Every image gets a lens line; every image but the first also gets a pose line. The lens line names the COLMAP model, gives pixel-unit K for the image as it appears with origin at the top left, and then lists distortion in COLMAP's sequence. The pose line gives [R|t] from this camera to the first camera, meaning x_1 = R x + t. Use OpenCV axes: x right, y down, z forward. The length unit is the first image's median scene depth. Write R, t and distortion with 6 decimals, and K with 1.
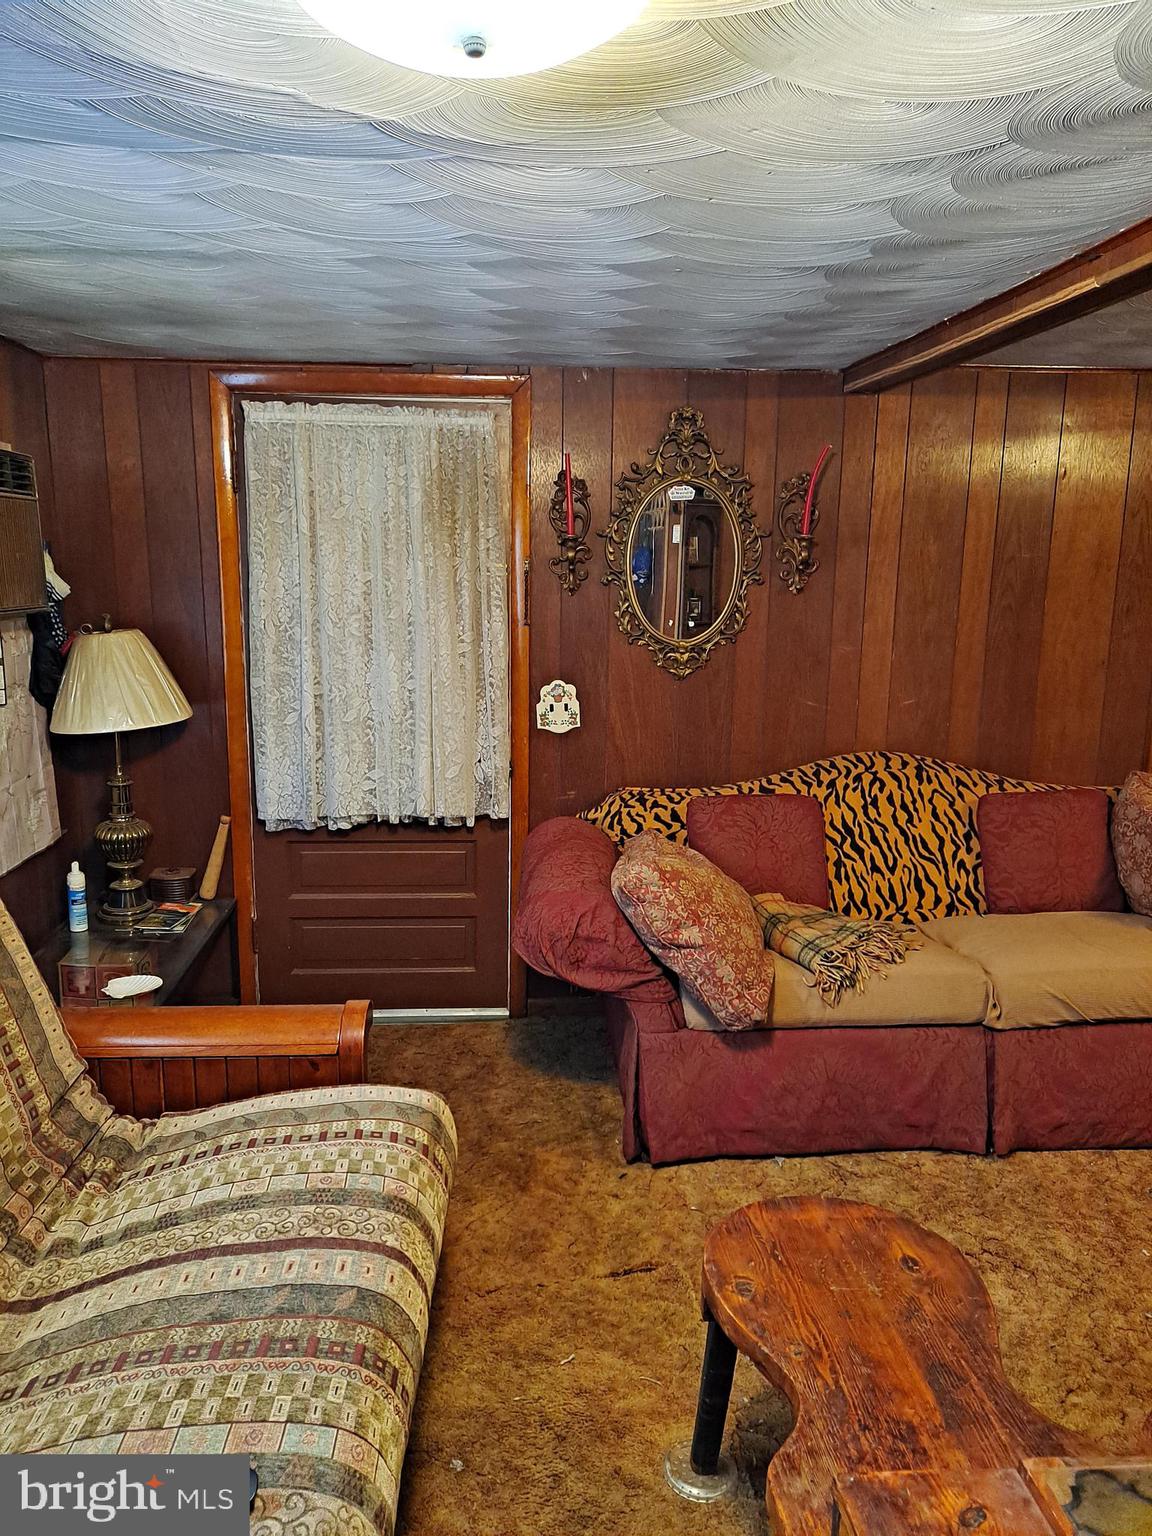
lens RADIAL K [[1118.3, 0, 575.1], [0, 1118.3, 770.6], [0, 0, 1]] dist [0.056931, -0.035120]
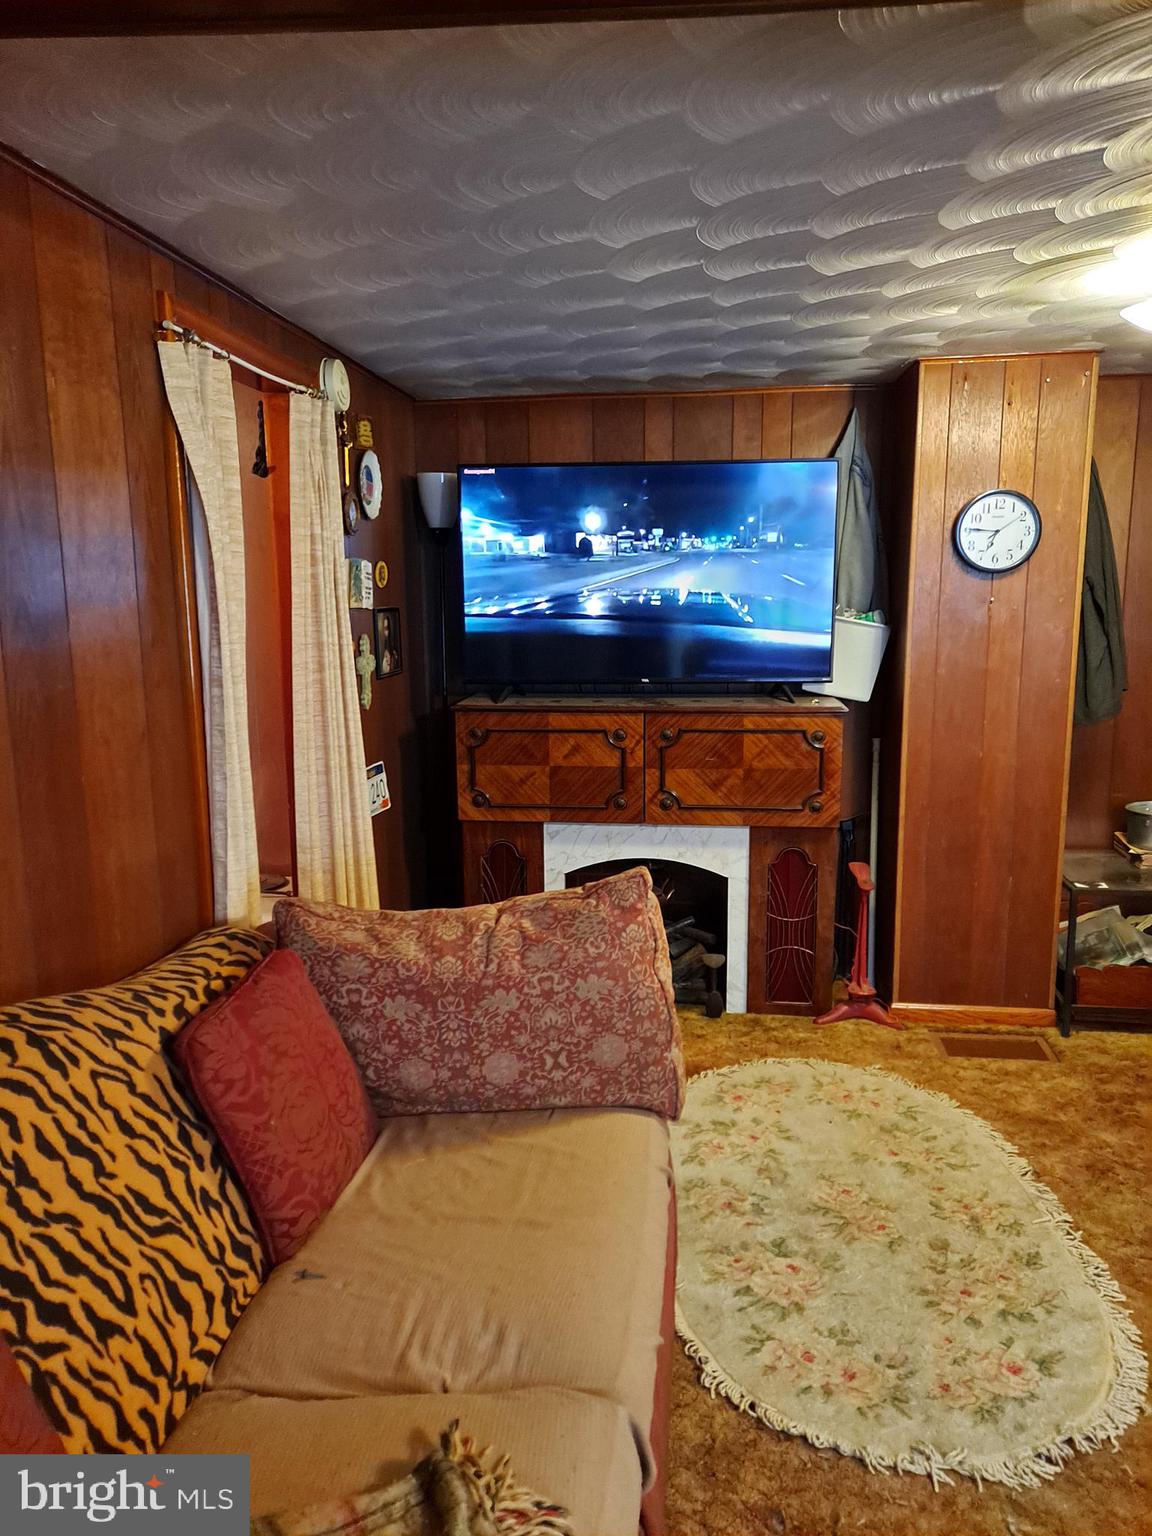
lens RADIAL K [[1118.3, 0, 568.8], [0, 1118.3, 774.2], [0, 0, 1]] dist [0.056931, -0.035120]
pose [[0.153835, -0.180158, 0.971534, -0.056841], [0.188442, 0.970541, 0.150136, -0.128202], [-0.969961, 0.159982, 0.183252, 0.734475]]
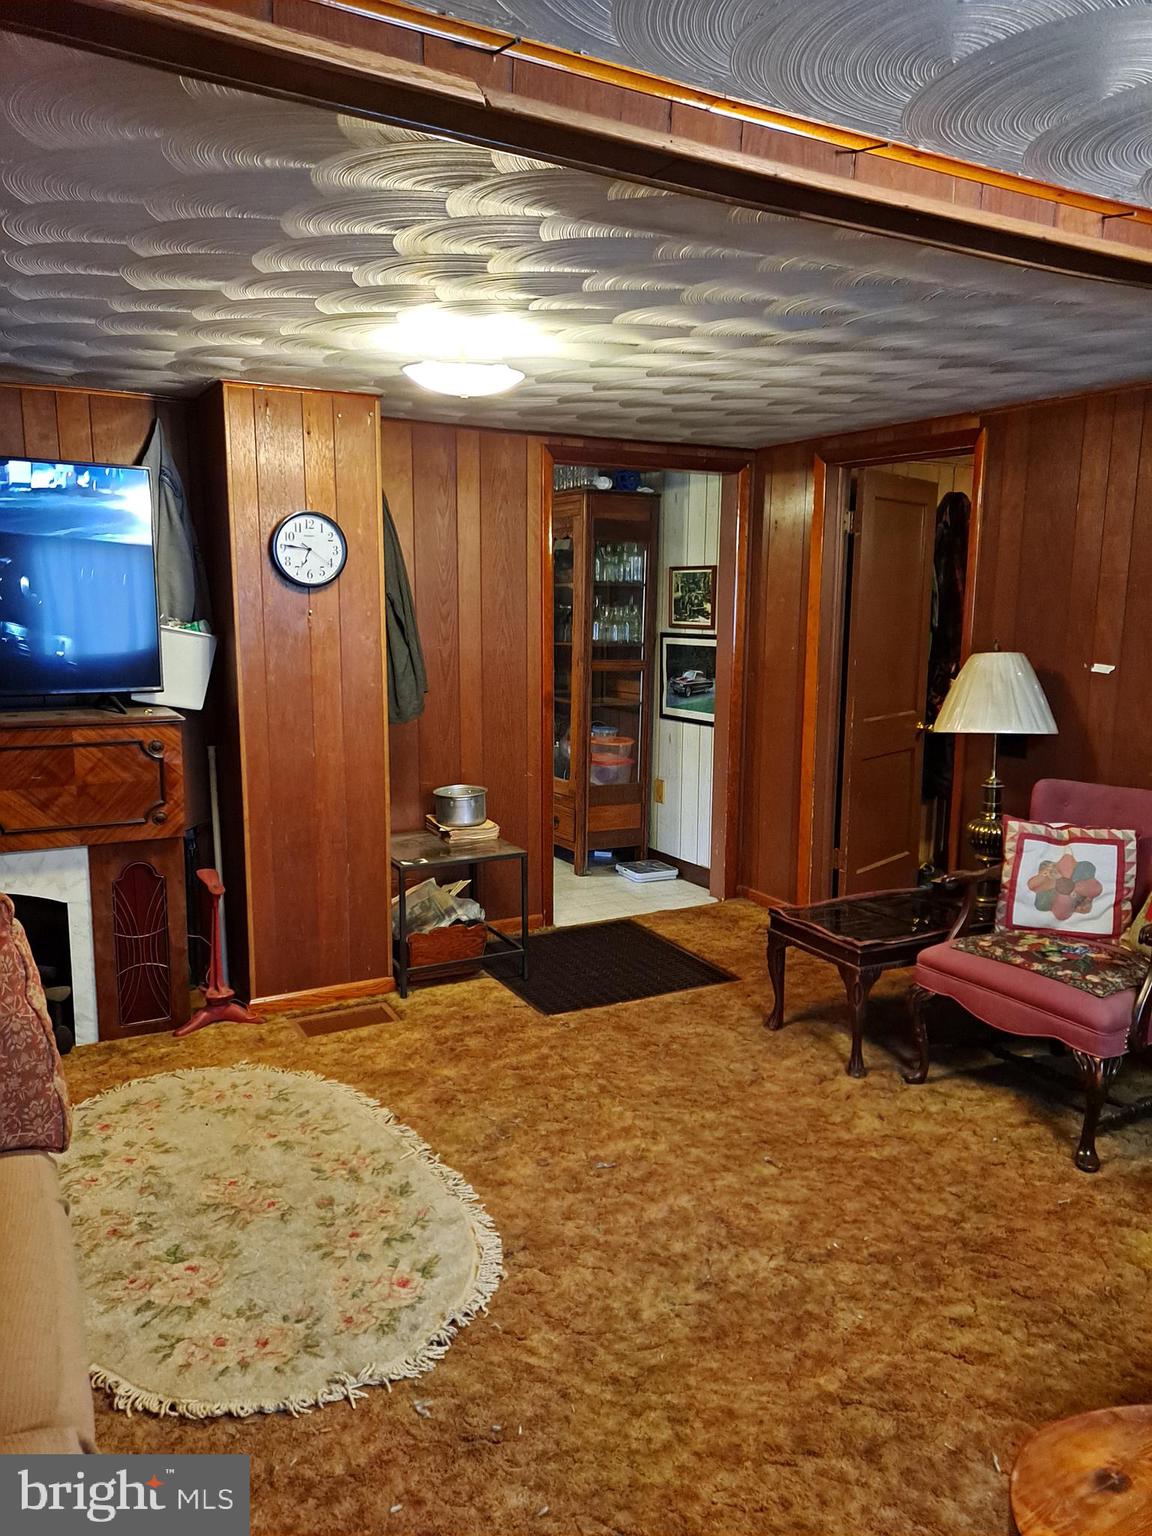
lens RADIAL K [[1118.3, 0, 584.4], [0, 1118.3, 773.0], [0, 0, 1]] dist [0.056931, -0.035120]
pose [[-0.447581, -0.157521, 0.880260, -0.100336], [0.145564, 0.958401, 0.245518, -0.137114], [-0.882316, 0.238024, -0.406033, 0.778230]]
